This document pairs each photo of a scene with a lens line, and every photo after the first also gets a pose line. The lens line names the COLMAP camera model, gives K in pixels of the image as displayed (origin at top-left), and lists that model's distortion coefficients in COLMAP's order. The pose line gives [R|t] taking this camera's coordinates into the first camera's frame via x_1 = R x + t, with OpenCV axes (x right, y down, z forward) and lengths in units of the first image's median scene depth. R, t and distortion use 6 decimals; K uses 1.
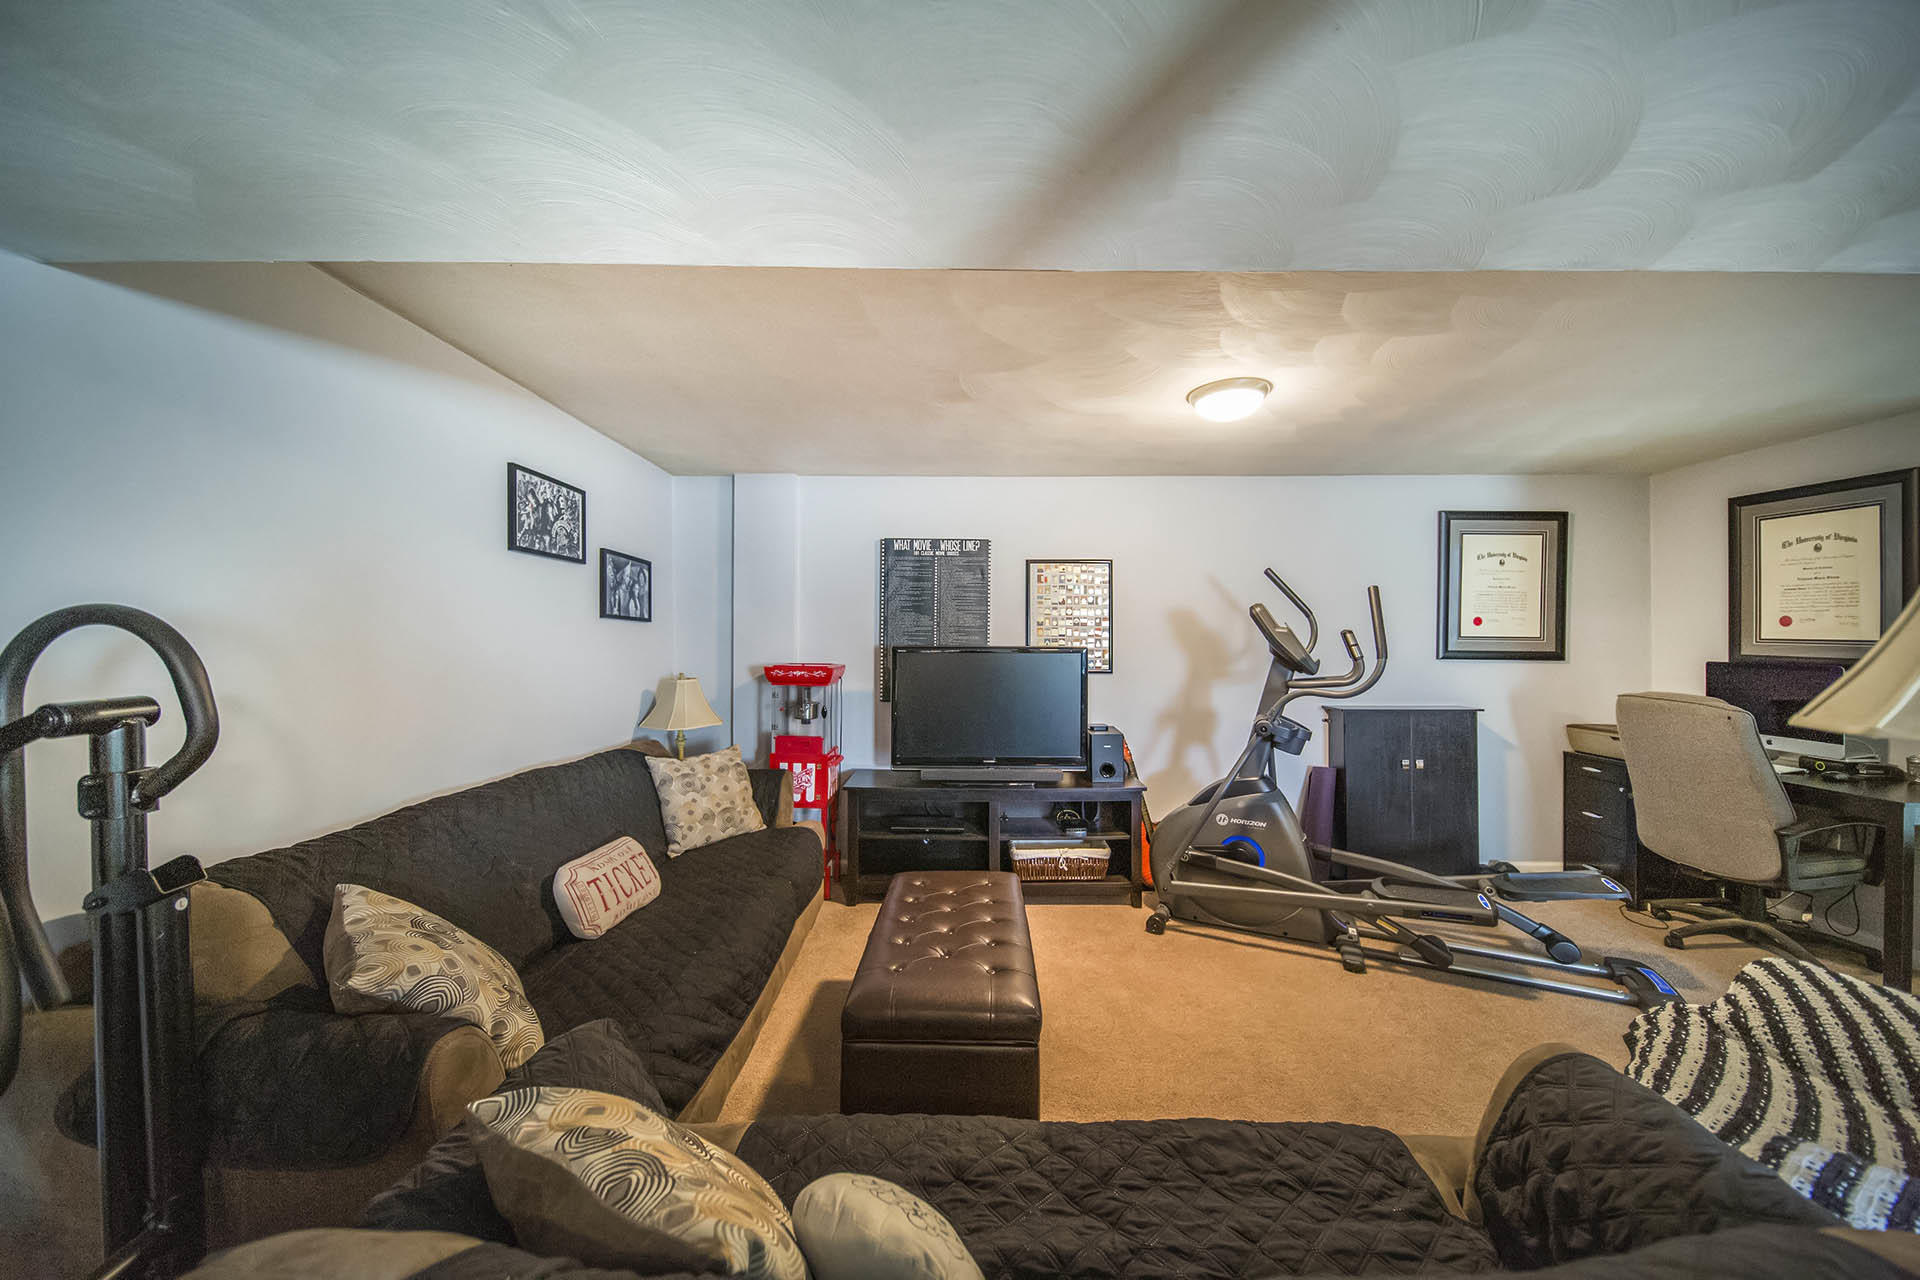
lens RADIAL K [[676.0, 0, 963.6], [0, 676.0, 640.7], [0, 0, 1]] dist [0.004635, -0.003615]
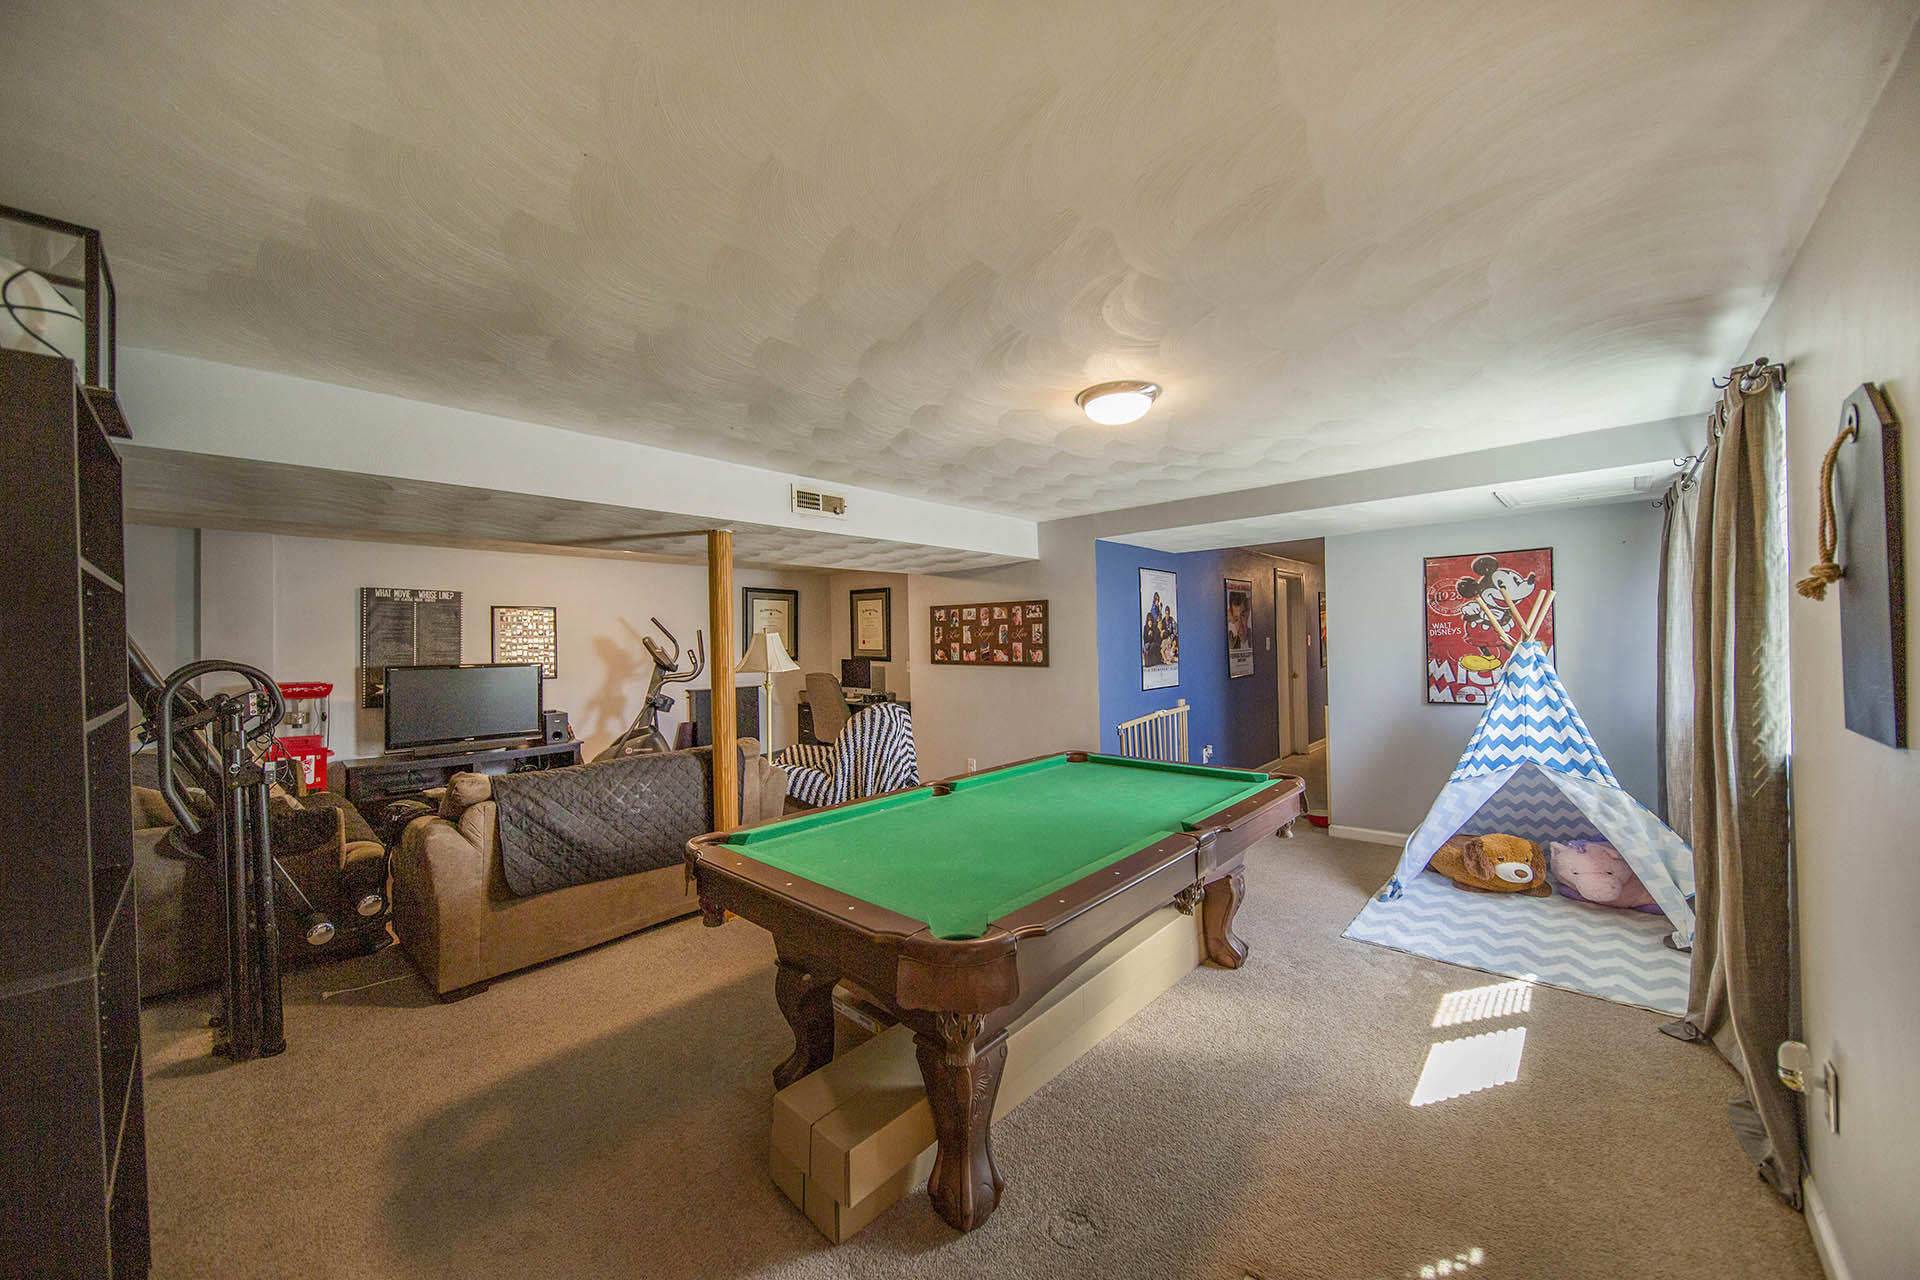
lens RADIAL K [[676.0, 0, 970.3], [0, 676.0, 633.9], [0, 0, 1]] dist [0.004635, -0.003615]
pose [[0.679147, -0.005870, 0.733979, -0.313420], [0.020410, 0.999732, -0.010889, -0.020189], [-0.733718, 0.022376, 0.679085, -0.873658]]
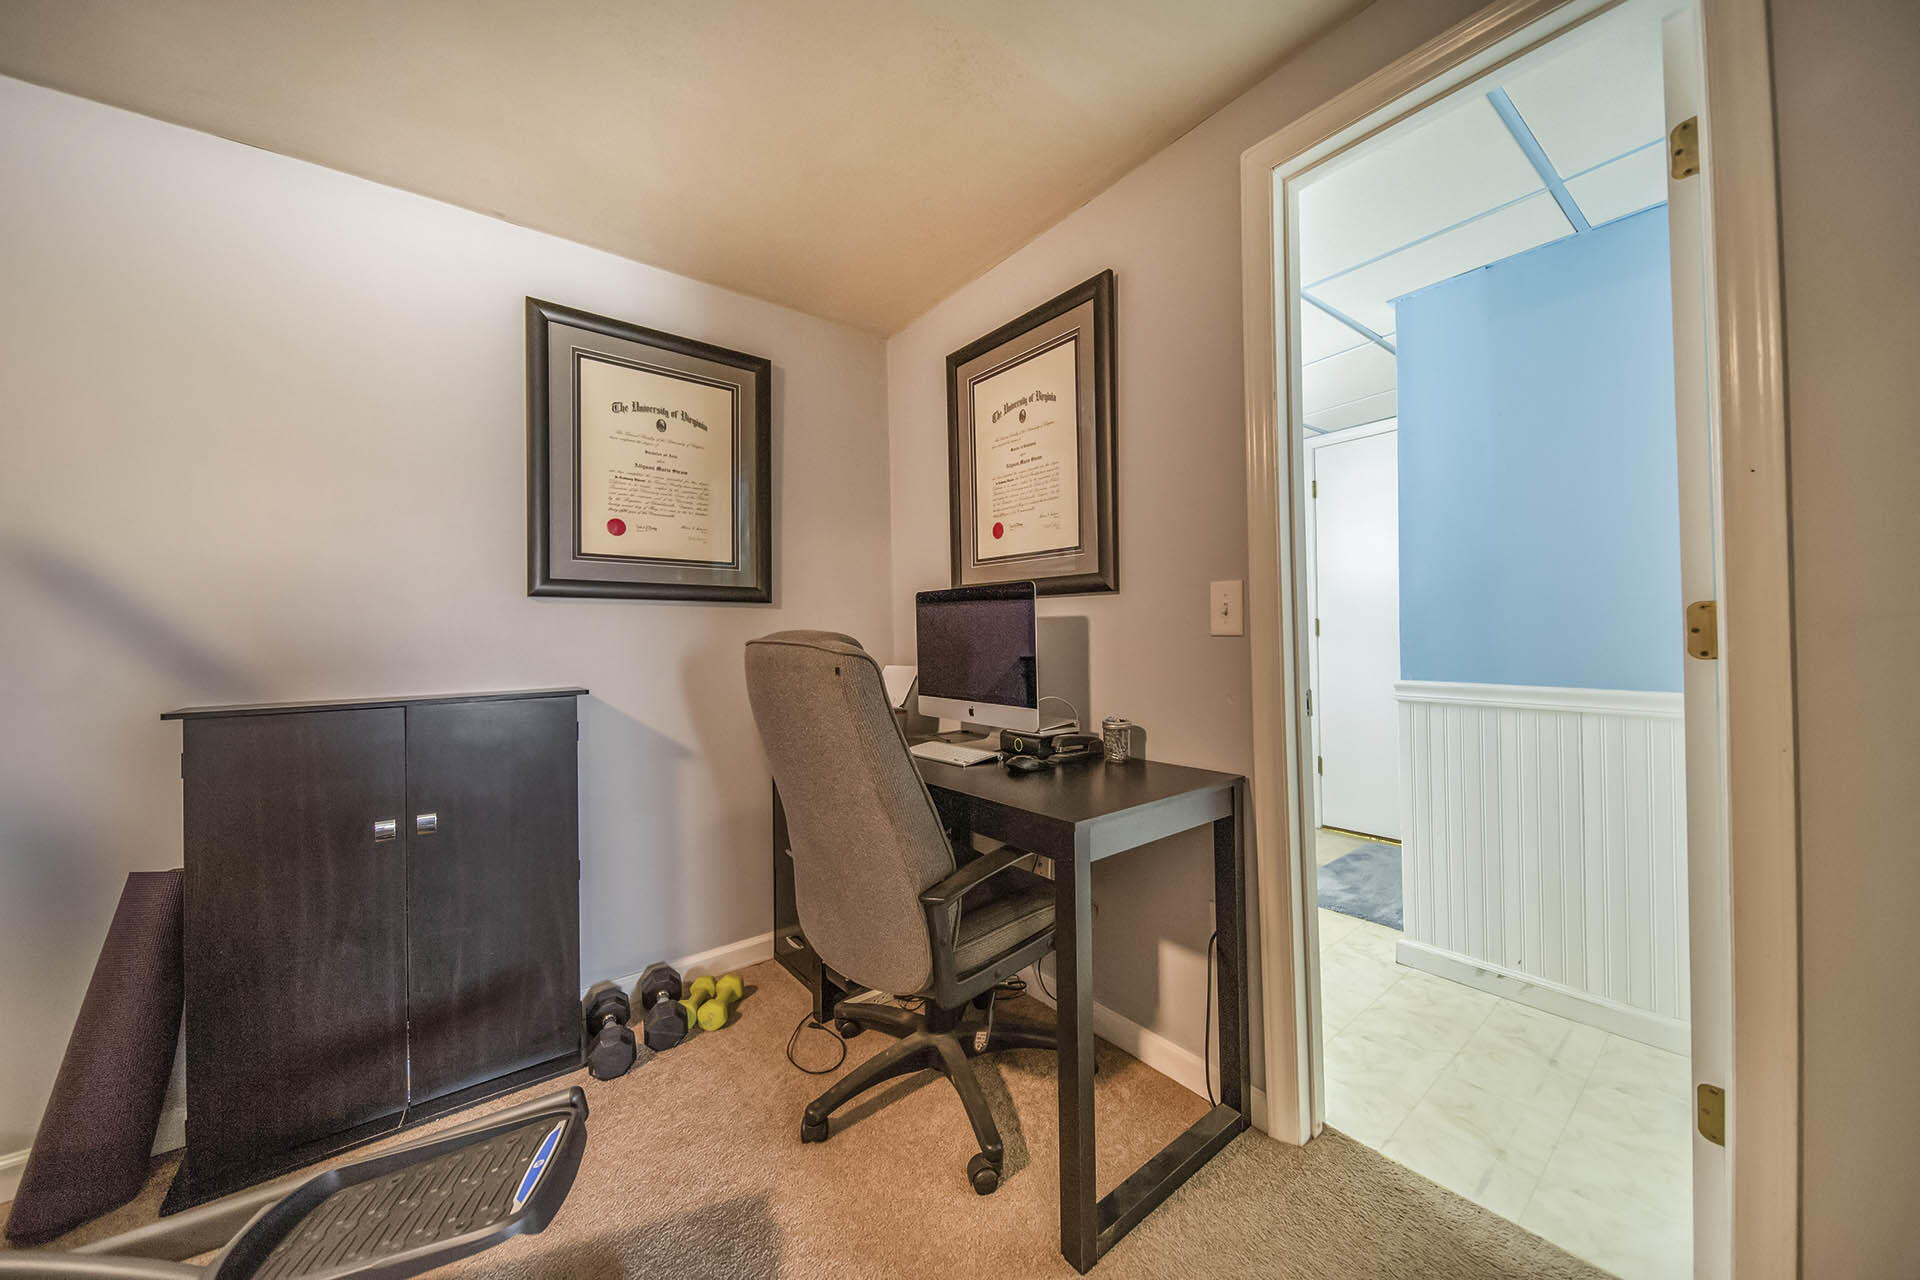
lens RADIAL K [[676.0, 0, 957.8], [0, 676.0, 633.1], [0, 0, 1]] dist [0.004635, -0.003615]
pose [[0.791895, -0.004691, 0.610639, 0.678886], [0.019633, 0.999649, -0.017781, 0.074210], [-0.610342, 0.026069, 0.791709, 0.433244]]
